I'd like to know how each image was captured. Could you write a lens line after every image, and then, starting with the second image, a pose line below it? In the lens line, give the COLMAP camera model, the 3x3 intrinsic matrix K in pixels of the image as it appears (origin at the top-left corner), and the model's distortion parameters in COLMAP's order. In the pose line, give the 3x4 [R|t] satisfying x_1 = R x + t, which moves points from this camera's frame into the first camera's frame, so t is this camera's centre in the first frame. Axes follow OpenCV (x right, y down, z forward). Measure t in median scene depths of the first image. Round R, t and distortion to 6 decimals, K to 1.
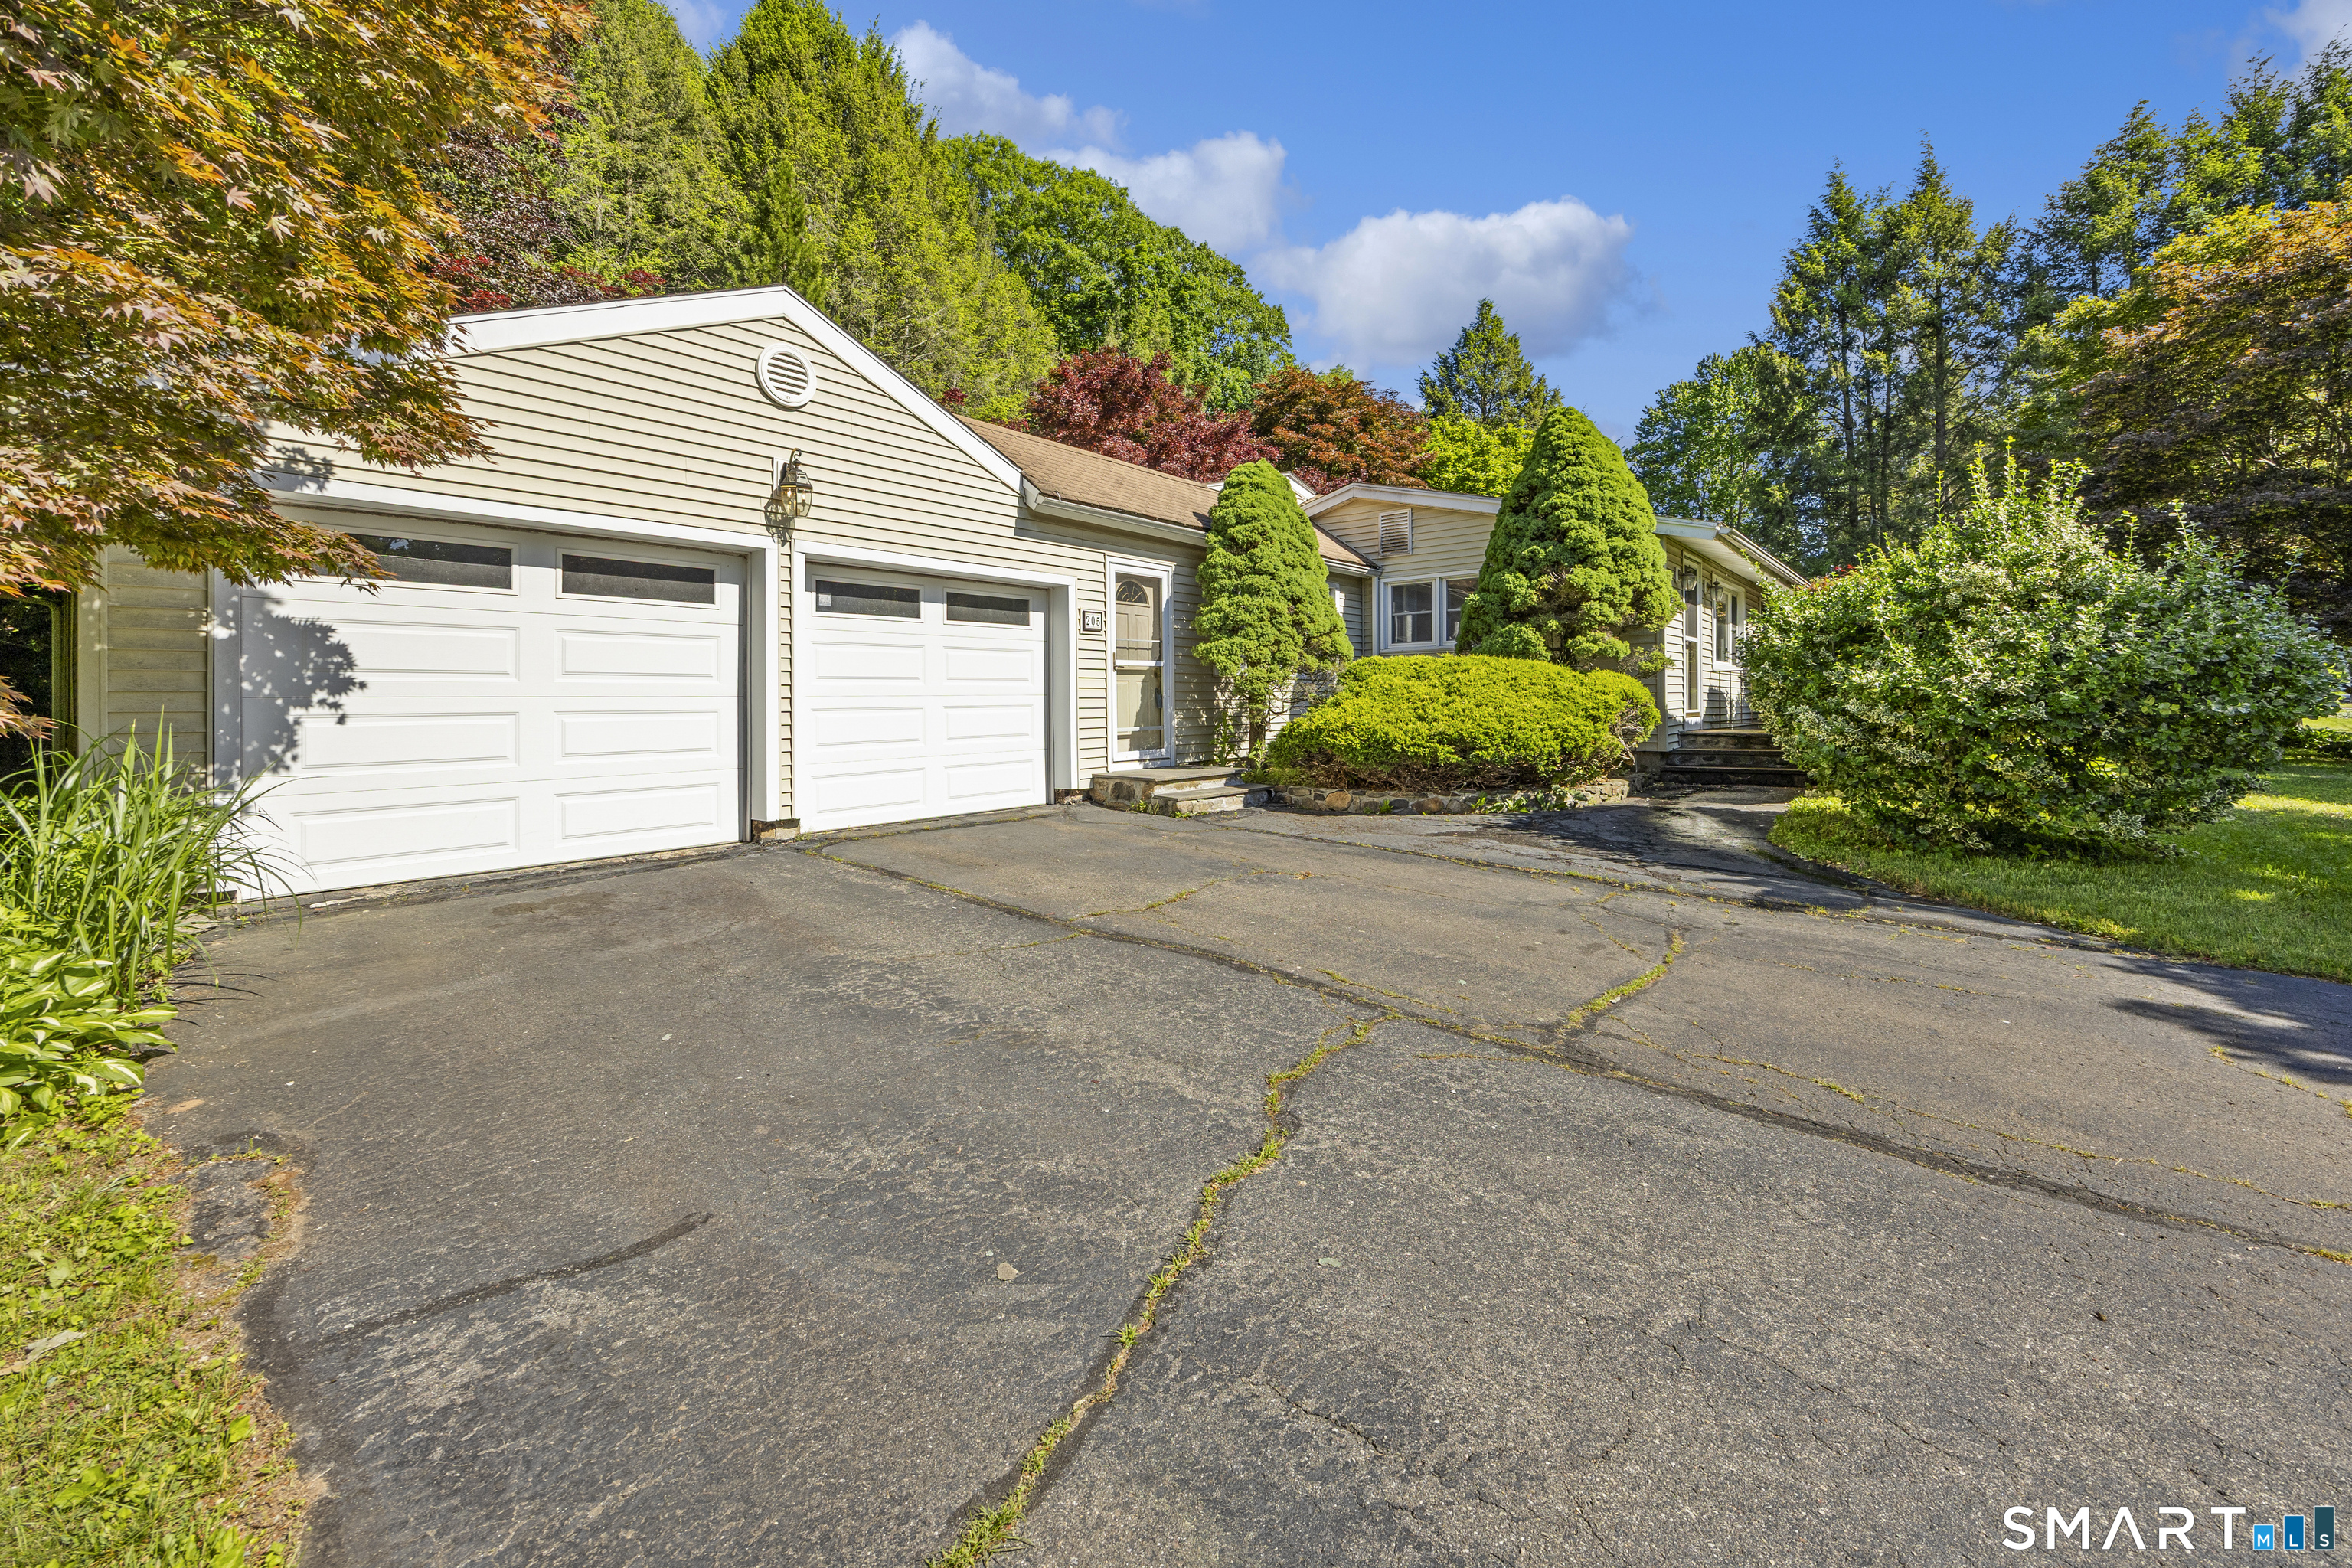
lens RADIAL K [[931.1, 0, 1195.8], [0, 931.1, 716.2], [0, 0, 1]] dist [-0.003317, 0.000316]
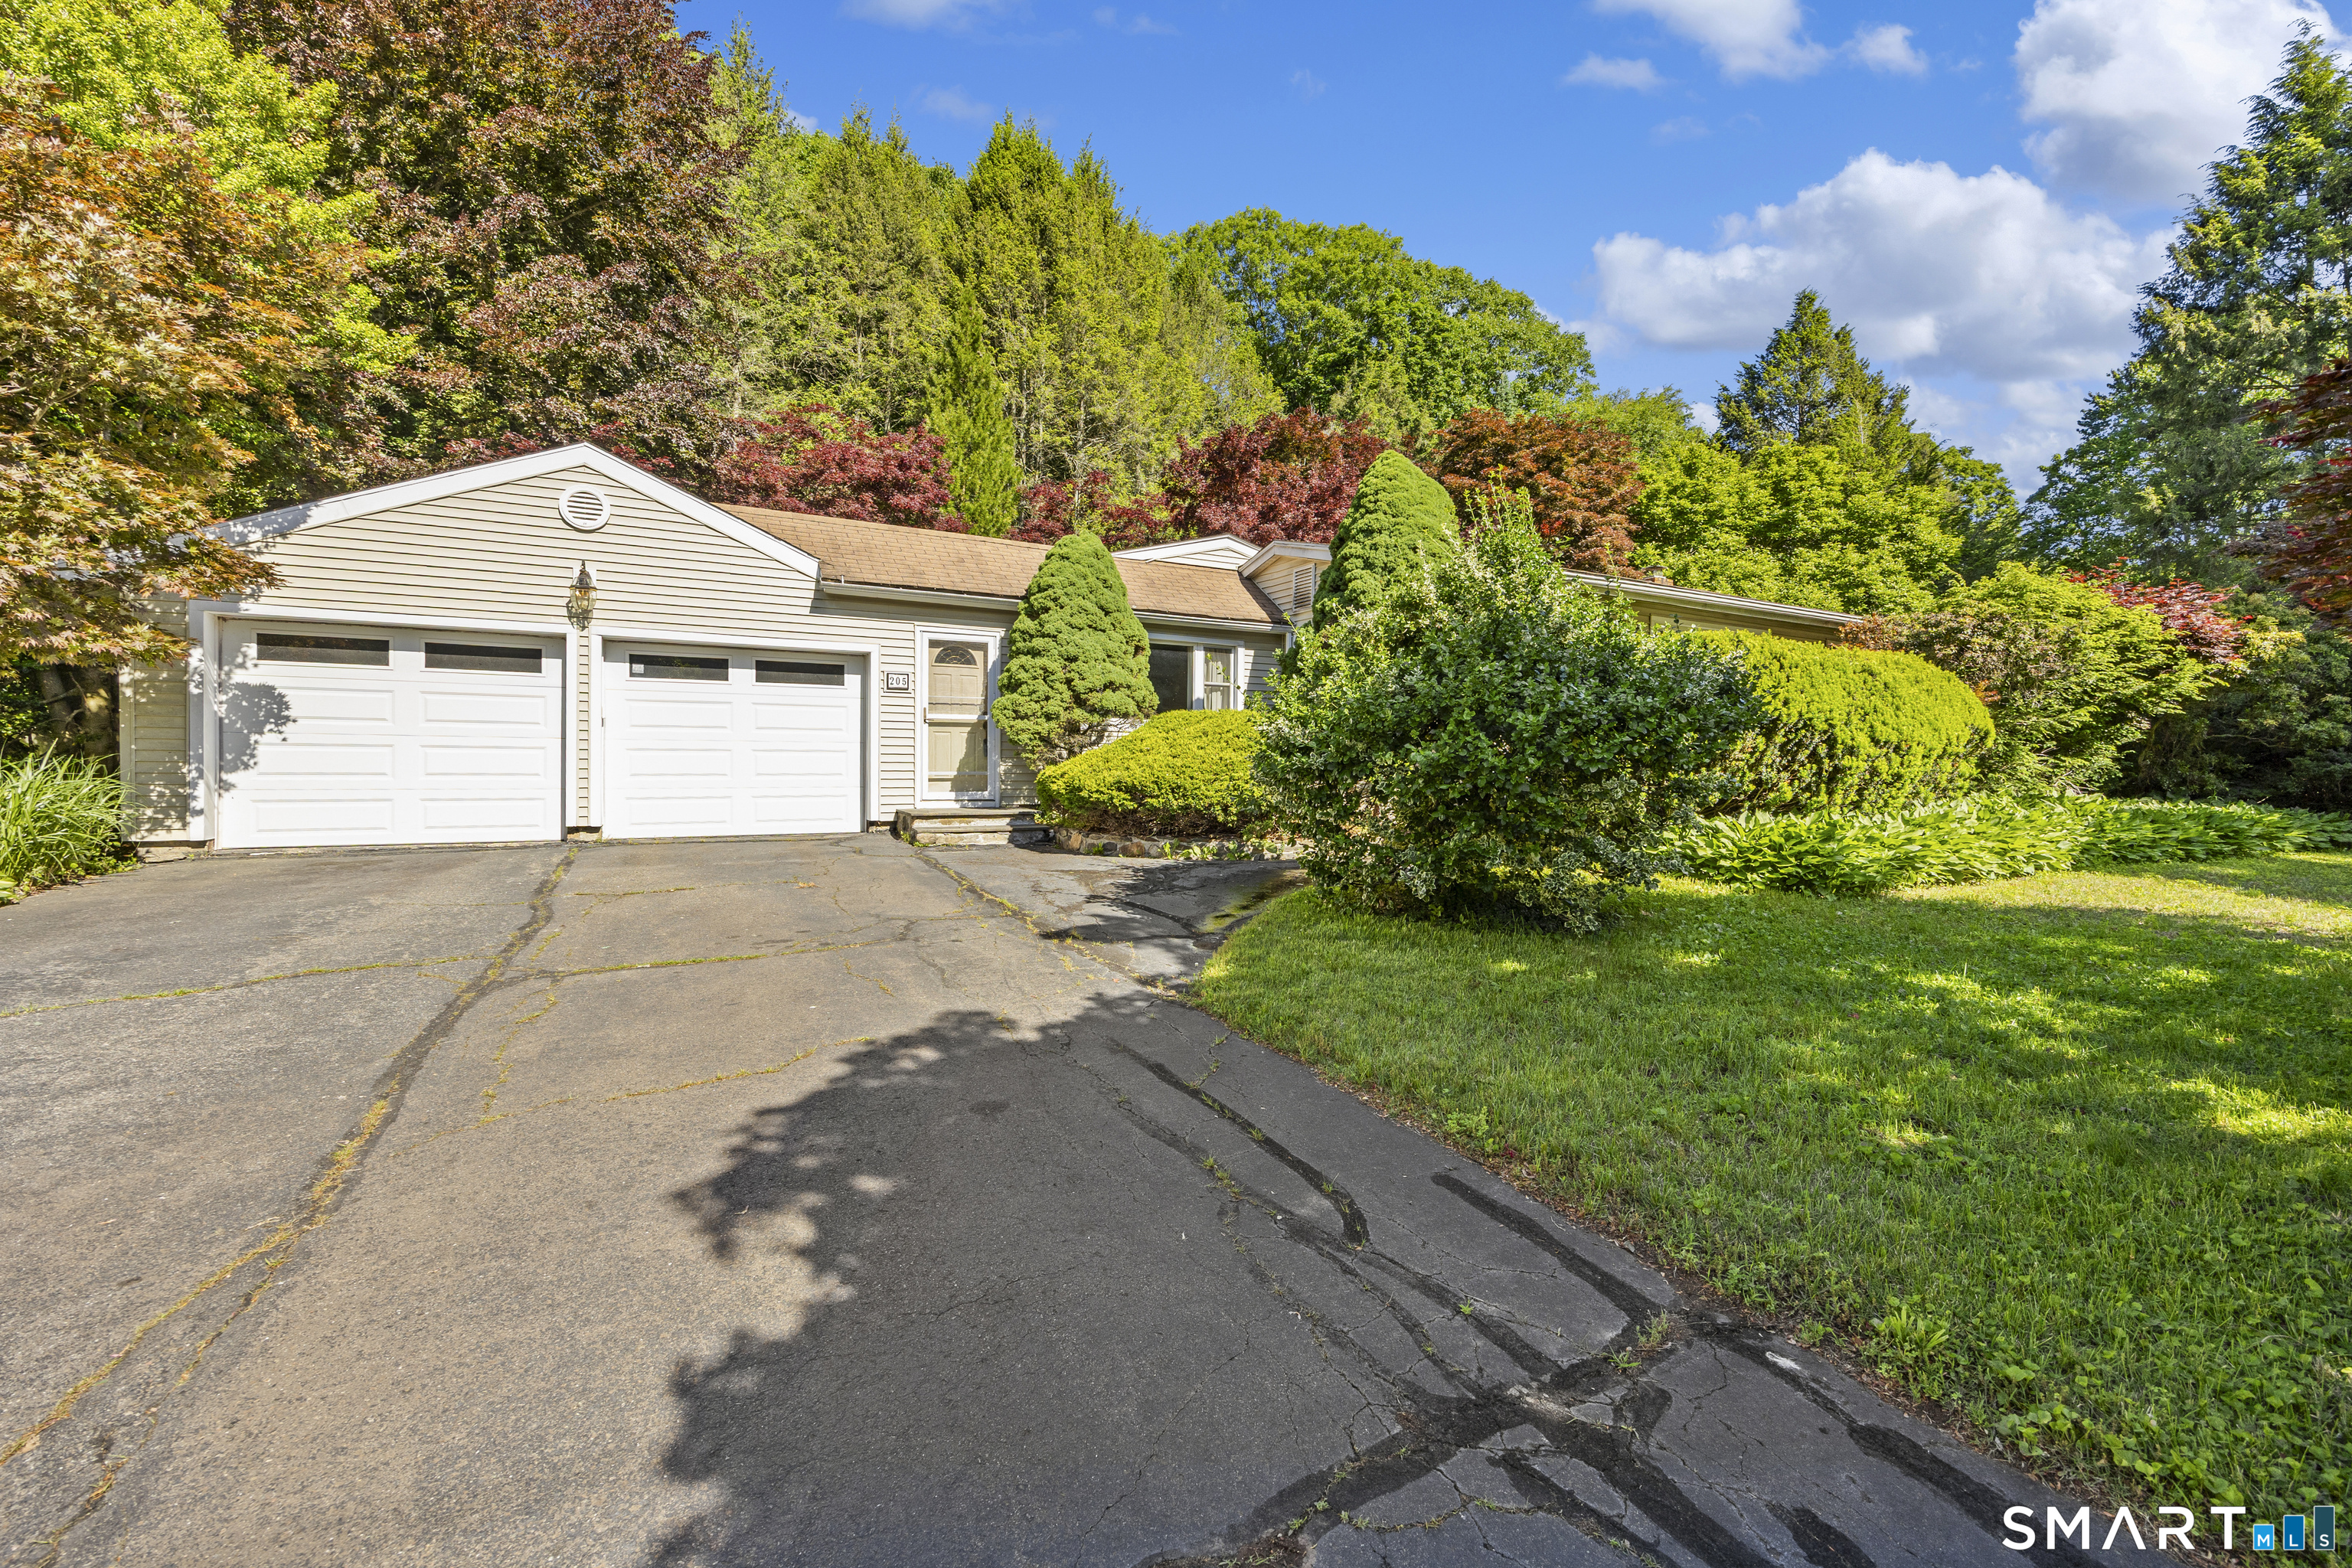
lens RADIAL K [[927.8, 0, 1181.4], [0, 927.8, 797.0], [0, 0, 1]] dist [-0.002614, -0.000206]
pose [[0.928848, 0.032069, -0.369072, 0.648242], [-0.023894, 0.999358, 0.026702, 0.005595], [0.369691, -0.015984, 0.929017, 0.026200]]
